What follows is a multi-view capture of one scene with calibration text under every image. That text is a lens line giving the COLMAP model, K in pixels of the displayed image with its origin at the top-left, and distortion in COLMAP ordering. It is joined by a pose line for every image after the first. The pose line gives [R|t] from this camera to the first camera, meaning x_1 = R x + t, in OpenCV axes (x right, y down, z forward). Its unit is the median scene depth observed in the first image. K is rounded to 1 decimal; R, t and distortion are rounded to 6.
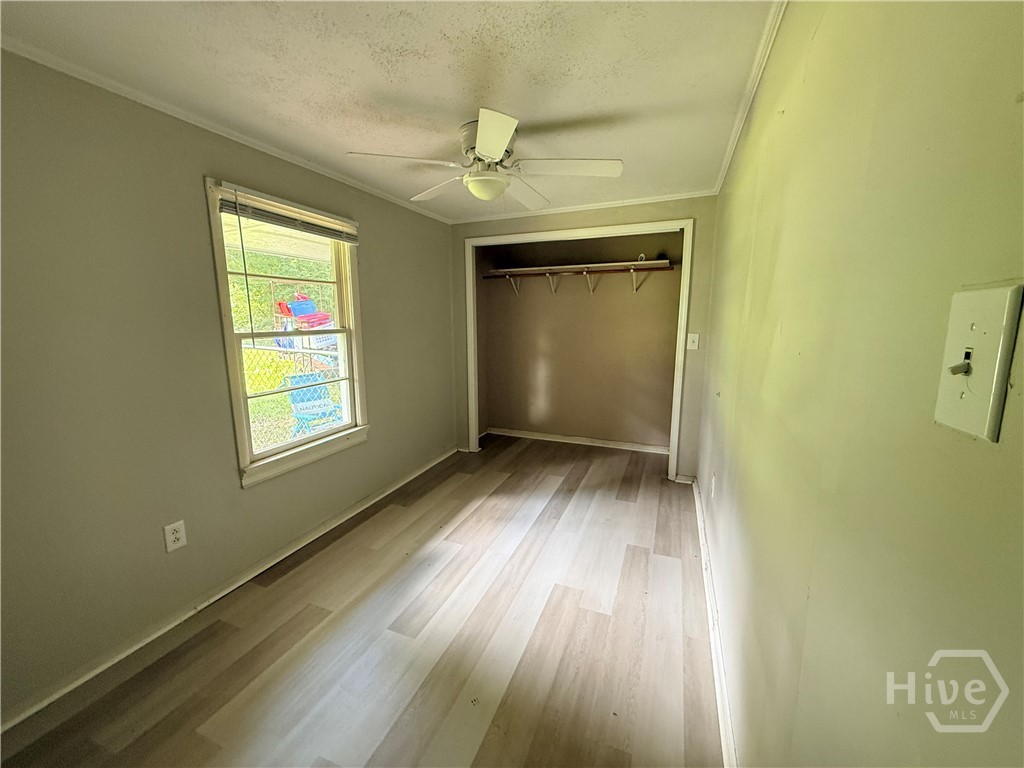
lens RADIAL K [[407.0, 0, 508.1], [0, 407.0, 382.7], [0, 0, 1]] dist [-0.000025, -0.000026]
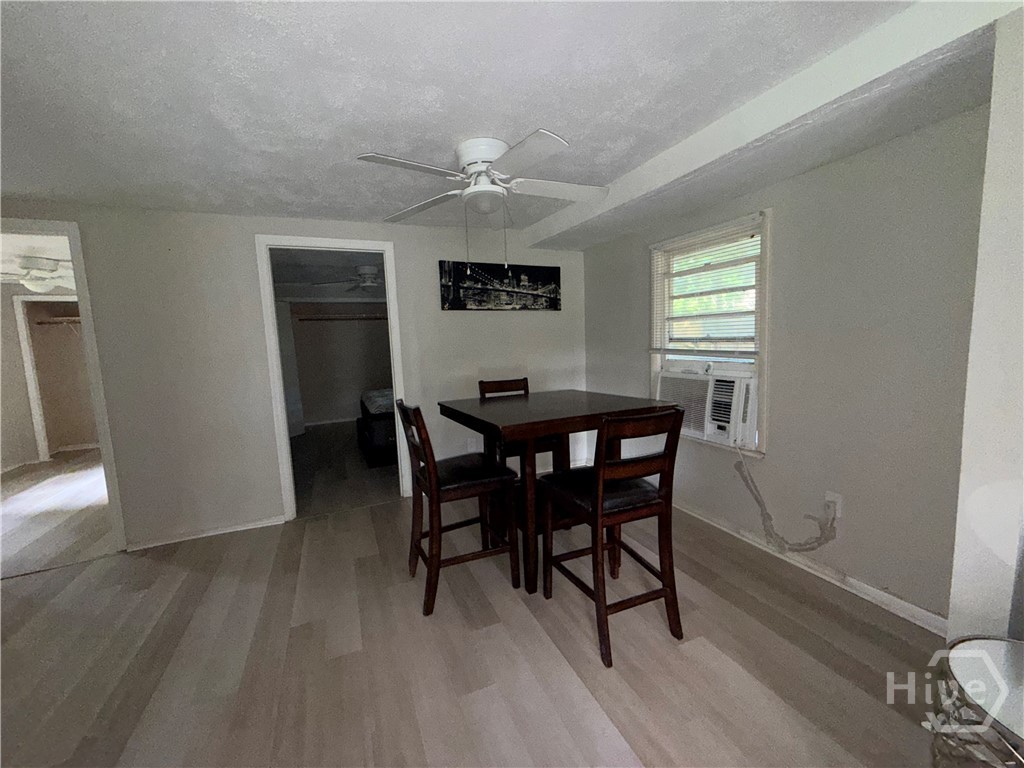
lens RADIAL K [[415.8, 0, 512.0], [0, 415.8, 384.0], [0, 0, 1]] dist [0.000988, 0.000175]
pose [[0.703748, -0.103040, 0.702938, 0.049888], [0.154082, 0.988013, -0.009432, 0.168750], [-0.693540, 0.114948, 0.711189, -0.937982]]
